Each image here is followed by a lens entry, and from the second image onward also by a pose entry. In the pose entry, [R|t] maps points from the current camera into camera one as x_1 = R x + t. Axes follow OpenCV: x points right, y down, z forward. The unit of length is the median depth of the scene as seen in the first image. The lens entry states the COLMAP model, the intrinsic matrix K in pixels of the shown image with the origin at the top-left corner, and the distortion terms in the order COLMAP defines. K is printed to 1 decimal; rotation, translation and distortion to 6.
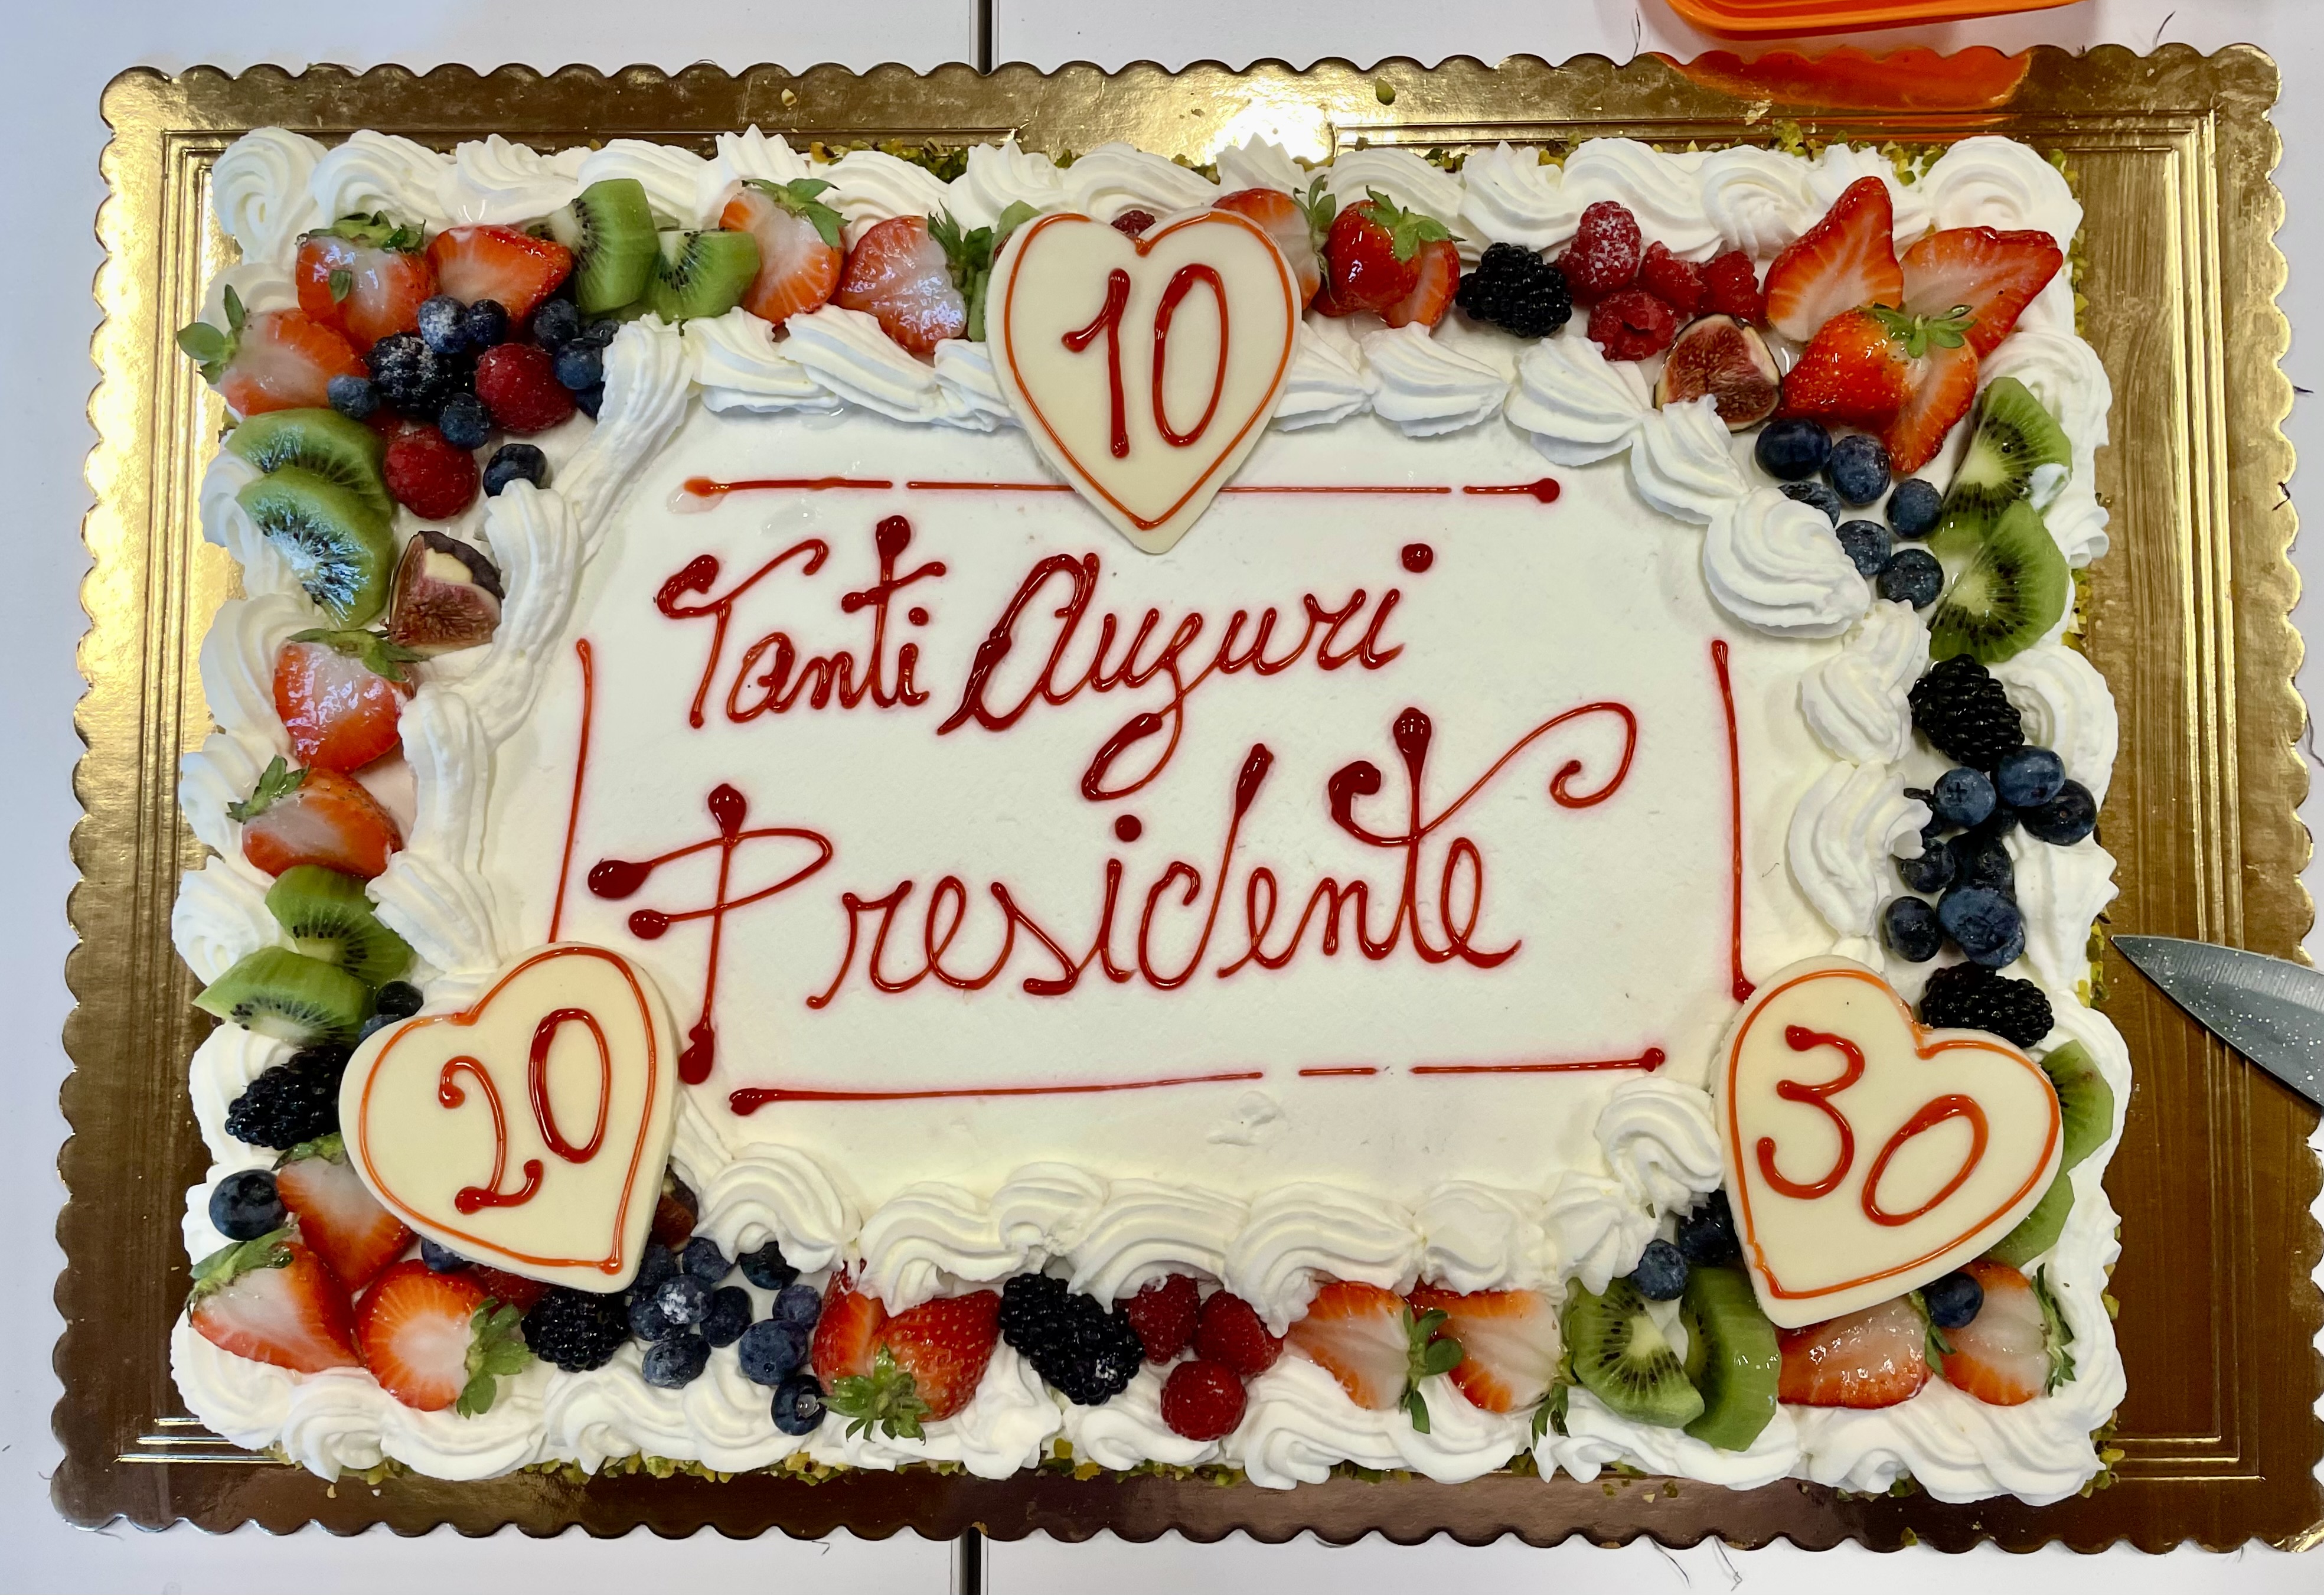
lens RADIAL K [[1884.1, 0, 1164.9], [0, 1884.1, 797.4], [0, 0, 1]] dist [0.077359, 0.001051]
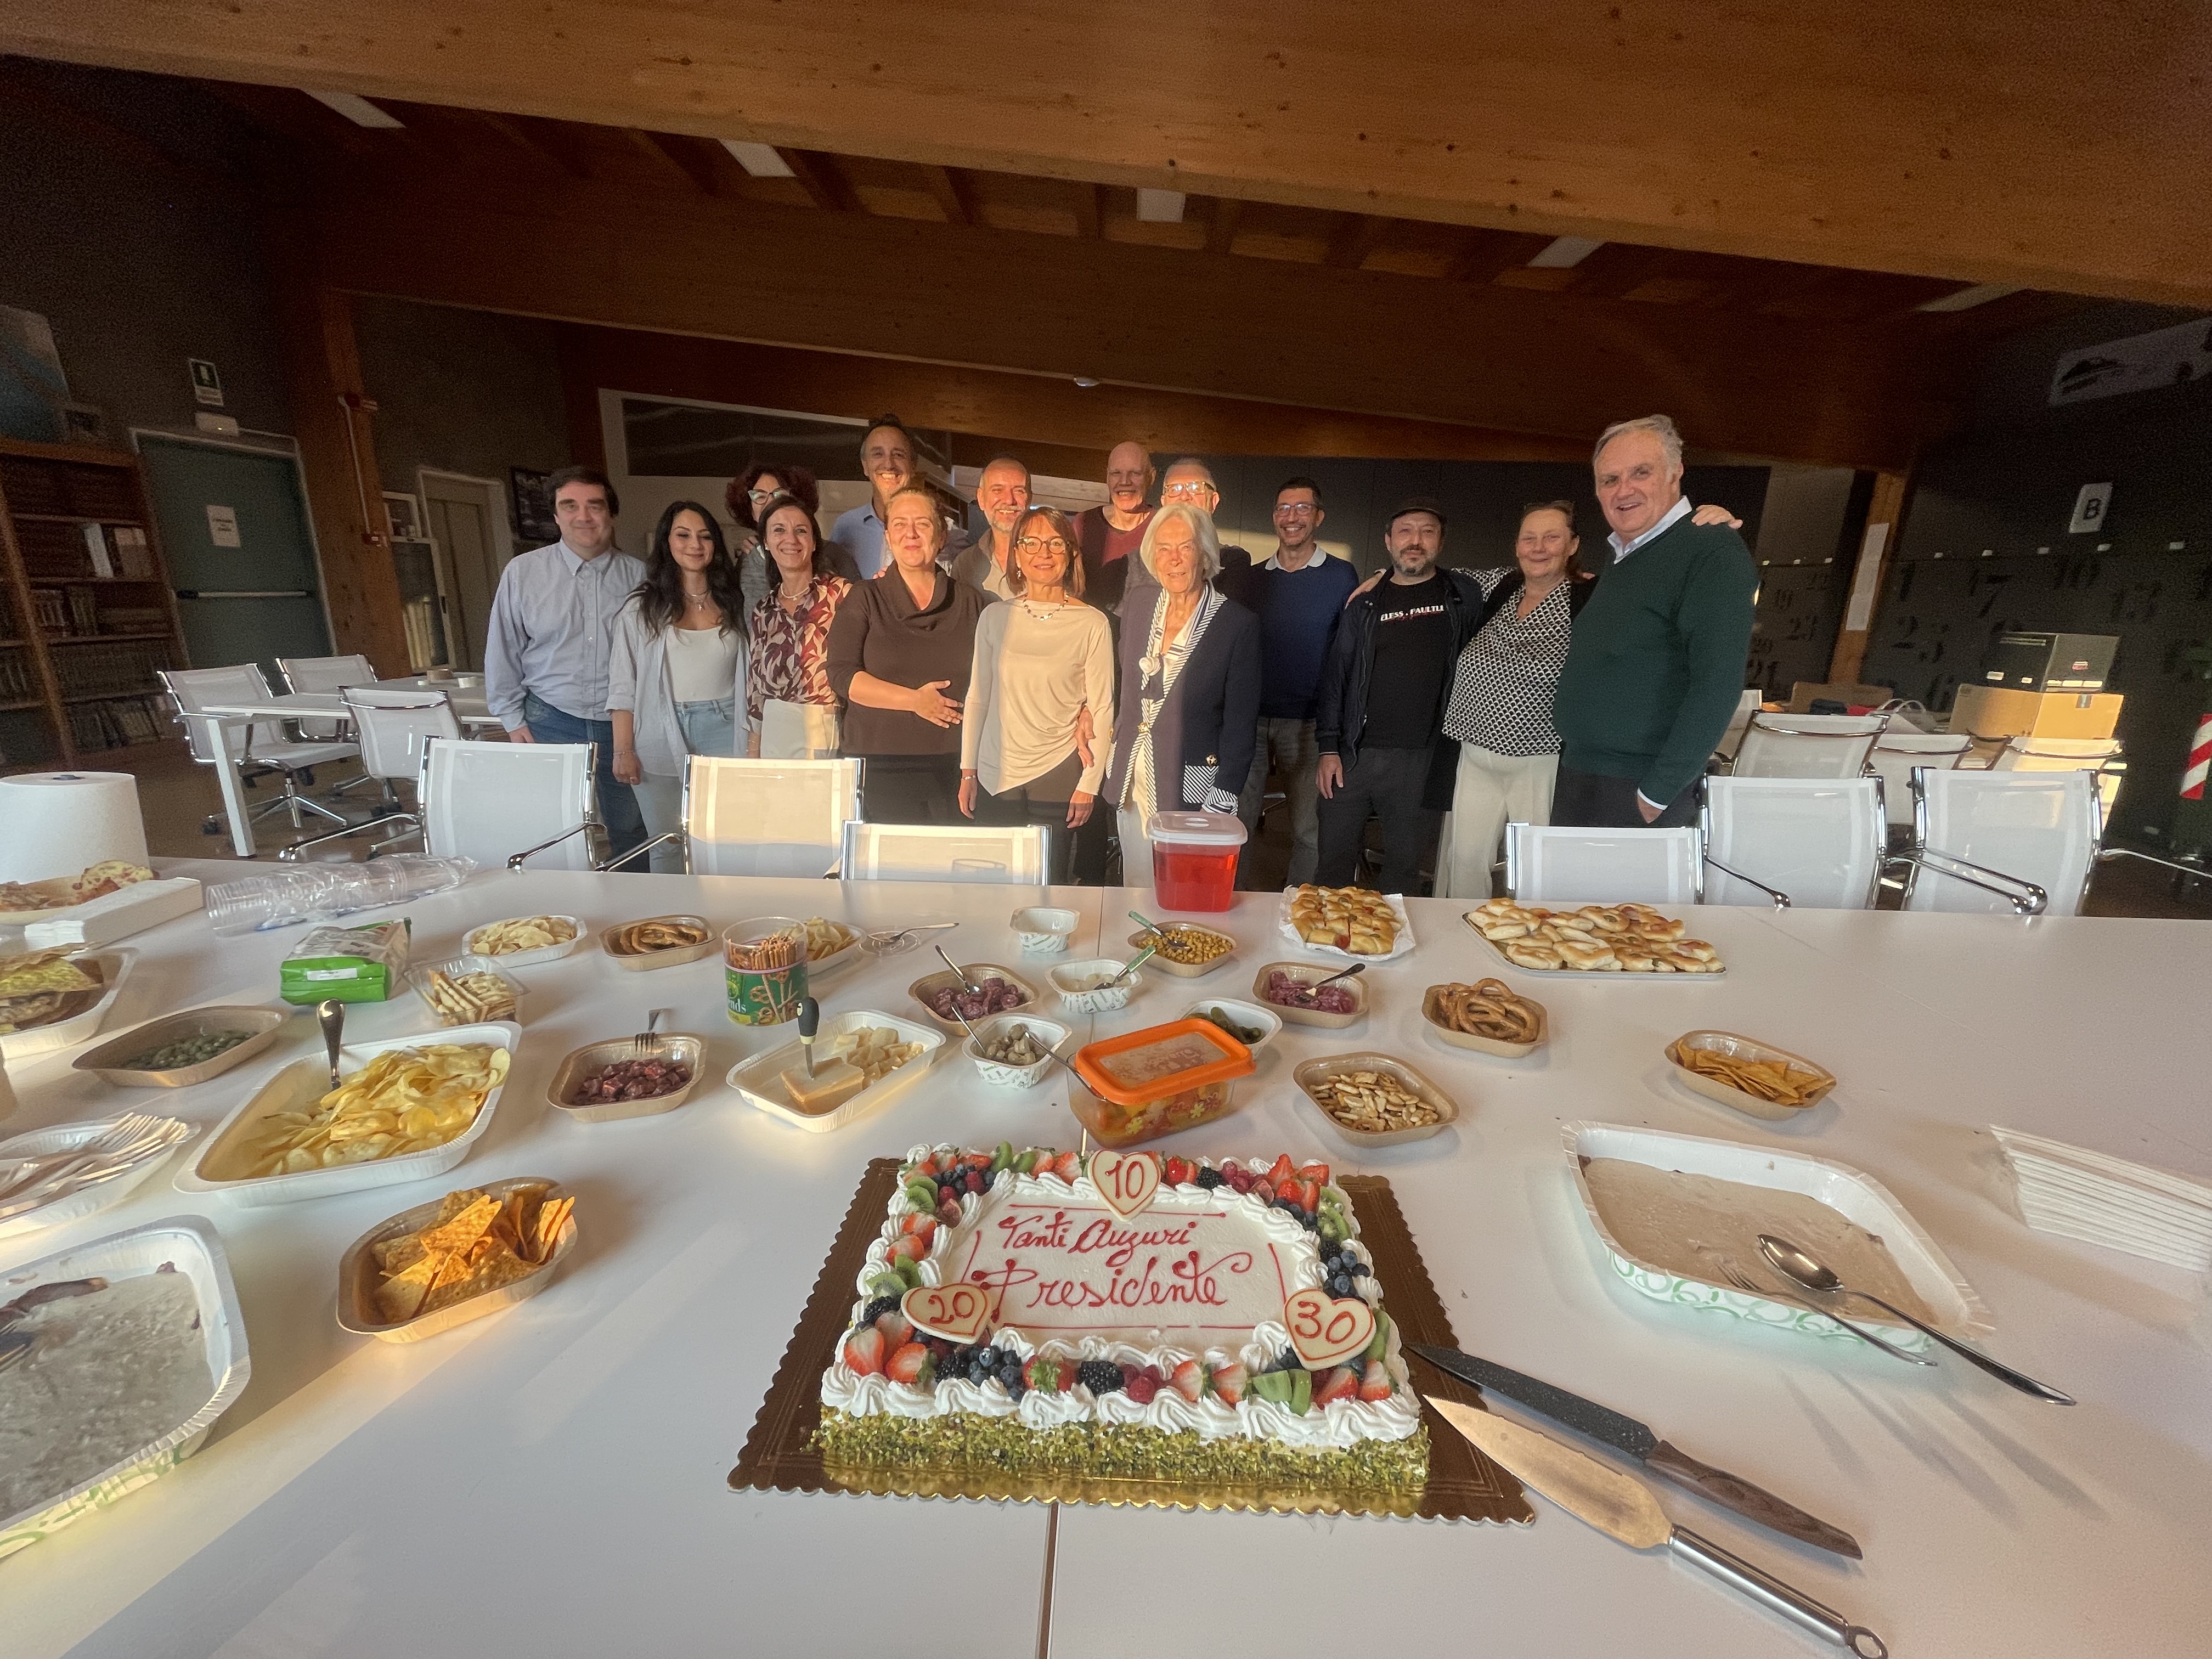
lens RADIAL K [[890.7, 0, 1105.0], [0, 890.7, 827.0], [0, 0, 1]] dist [-0.000030, 0.000002]
pose [[0.998592, 0.051541, -0.012516, -0.069379], [-0.028918, 0.331256, -0.943098, 1.373150], [-0.044462, 0.942132, 0.332281, -0.399216]]
